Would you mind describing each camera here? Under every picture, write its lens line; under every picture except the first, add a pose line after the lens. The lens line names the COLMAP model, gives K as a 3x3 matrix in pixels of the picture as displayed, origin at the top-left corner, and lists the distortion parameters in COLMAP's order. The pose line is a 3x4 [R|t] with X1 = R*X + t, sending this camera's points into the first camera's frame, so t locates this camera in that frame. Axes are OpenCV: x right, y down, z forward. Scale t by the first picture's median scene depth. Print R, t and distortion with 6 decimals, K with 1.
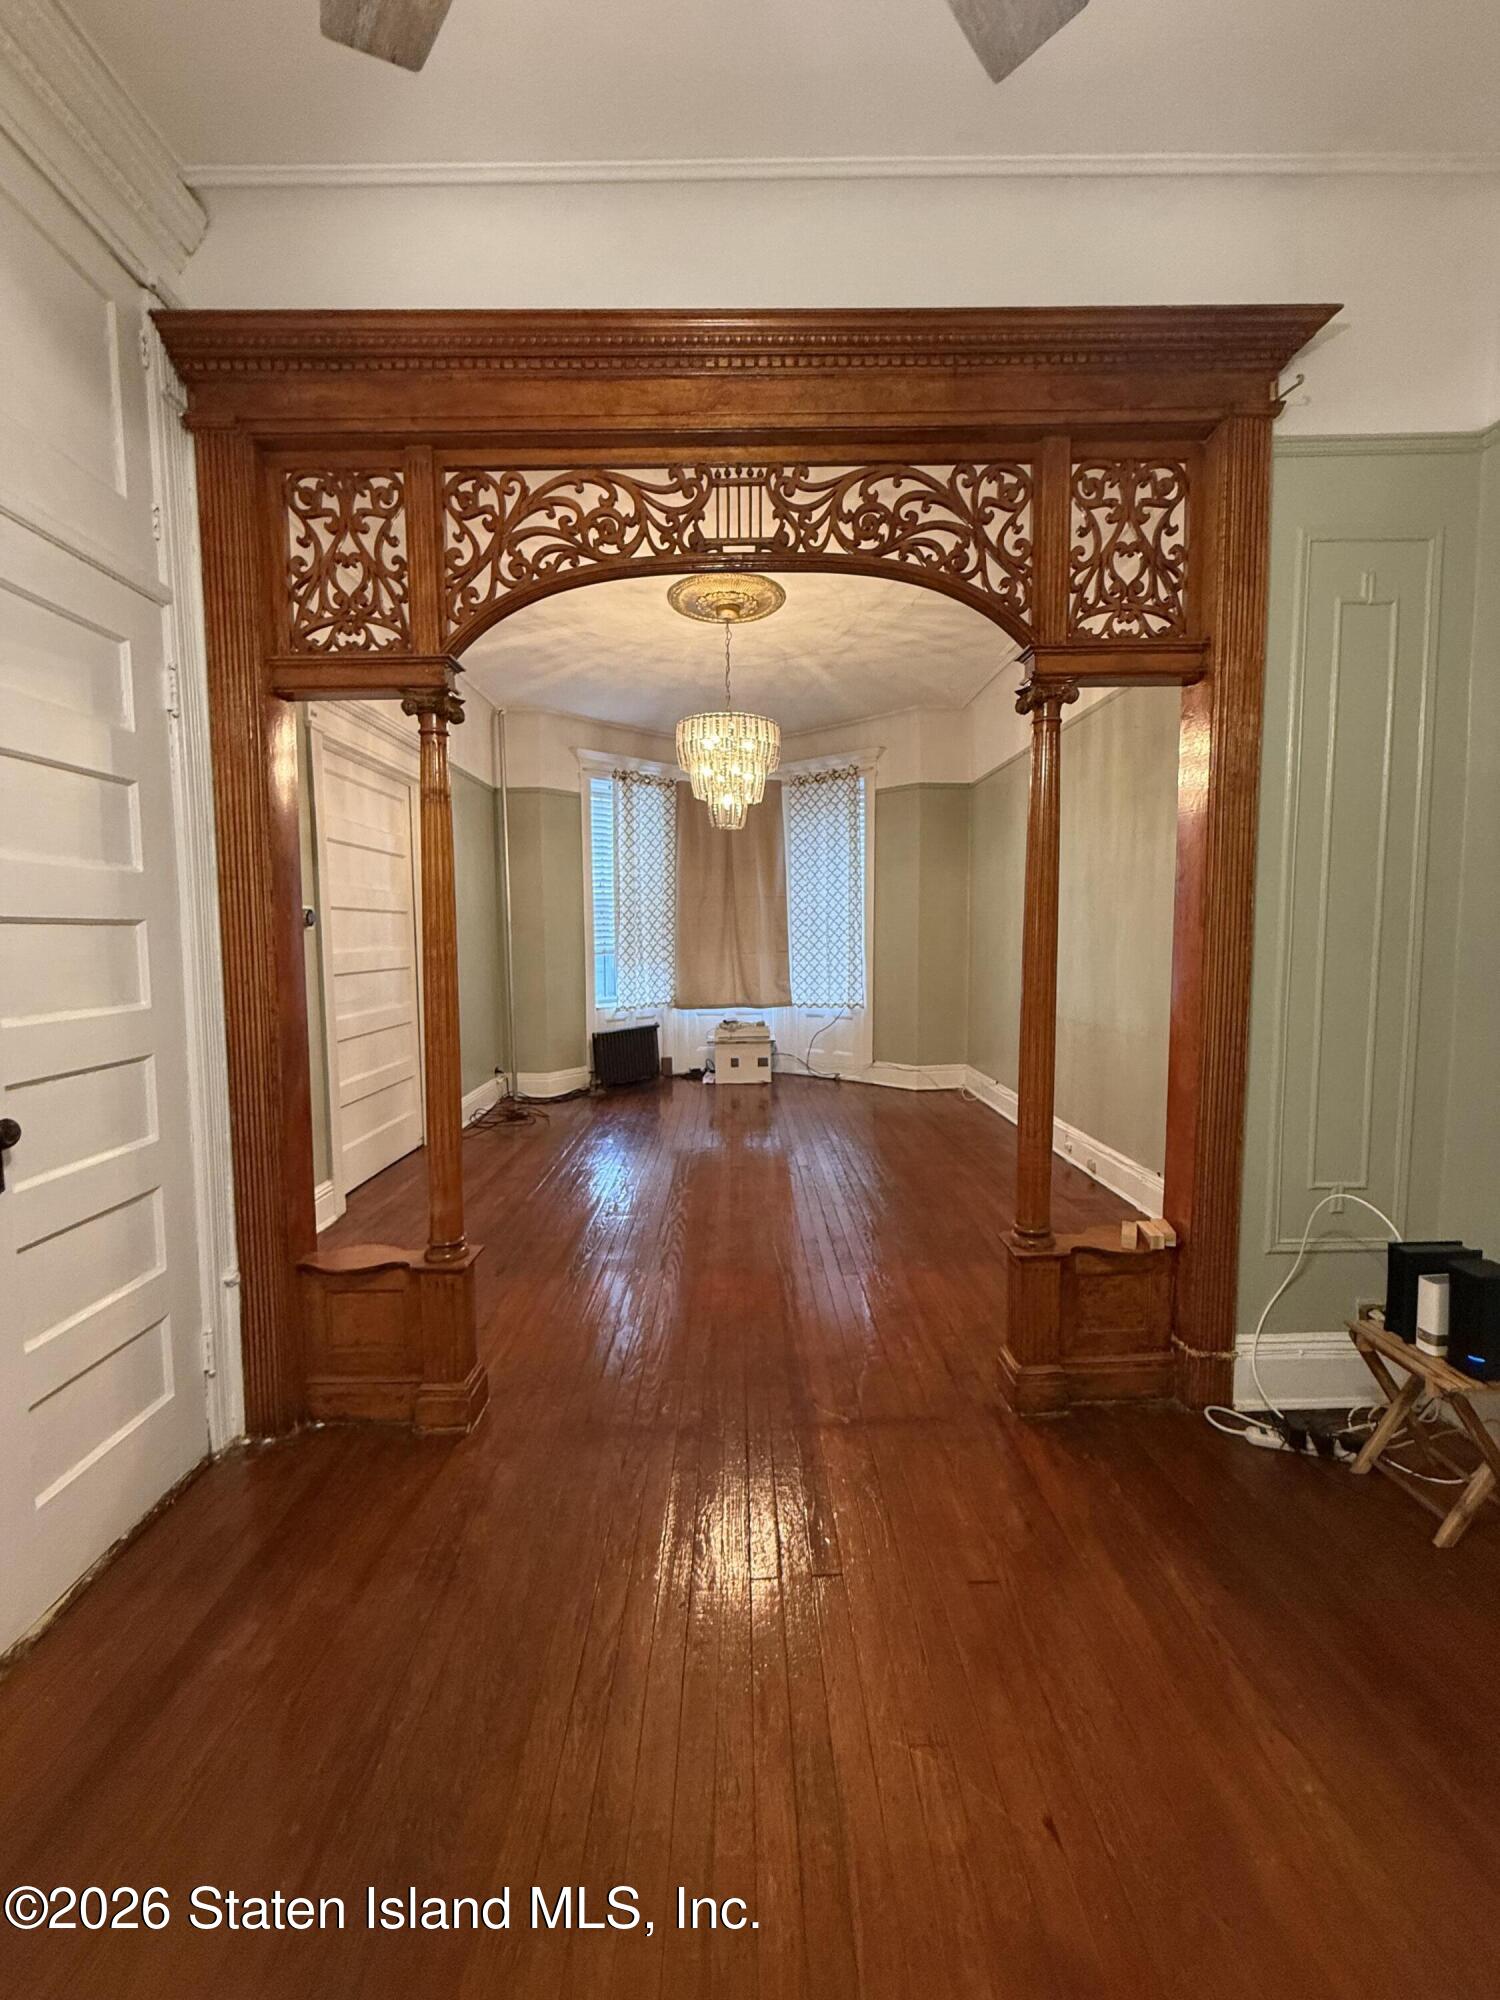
lens RADIAL K [[794.5, 0, 750.6], [0, 794.5, 993.2], [0, 0, 1]] dist [-0.002803, -0.000402]
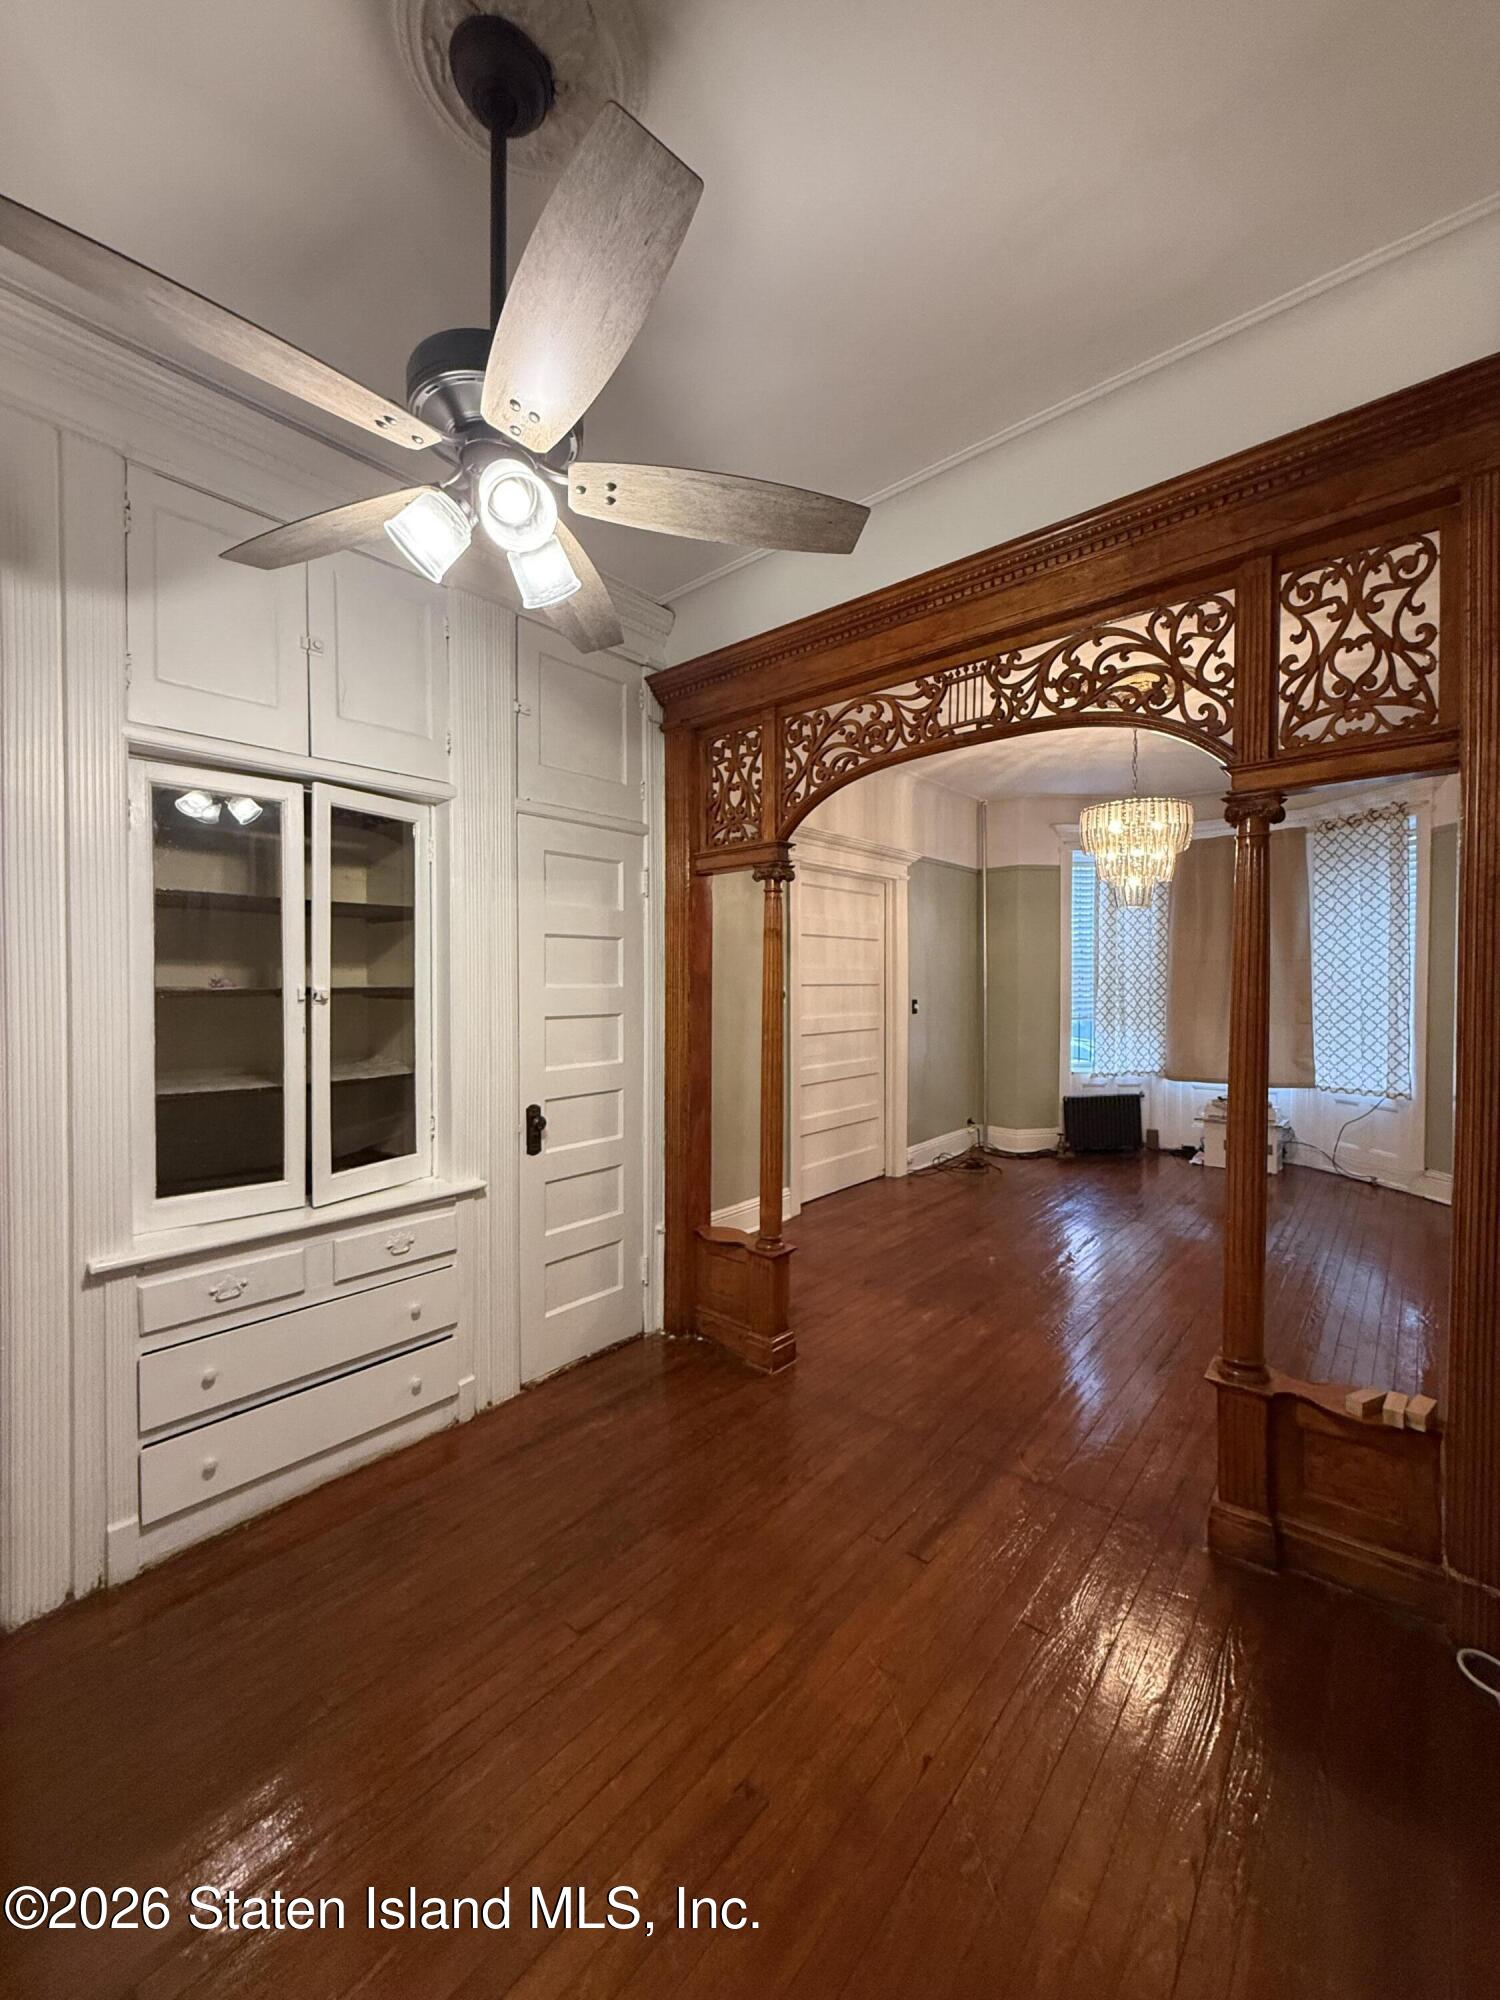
lens RADIAL K [[794.5, 0, 750.6], [0, 794.5, 993.2], [0, 0, 1]] dist [-0.002803, -0.000402]
pose [[0.747832, 0.017626, -0.663654, 0.278211], [-0.054252, 0.997927, -0.034630, -0.039657], [0.661667, 0.061902, 0.747238, -0.066324]]
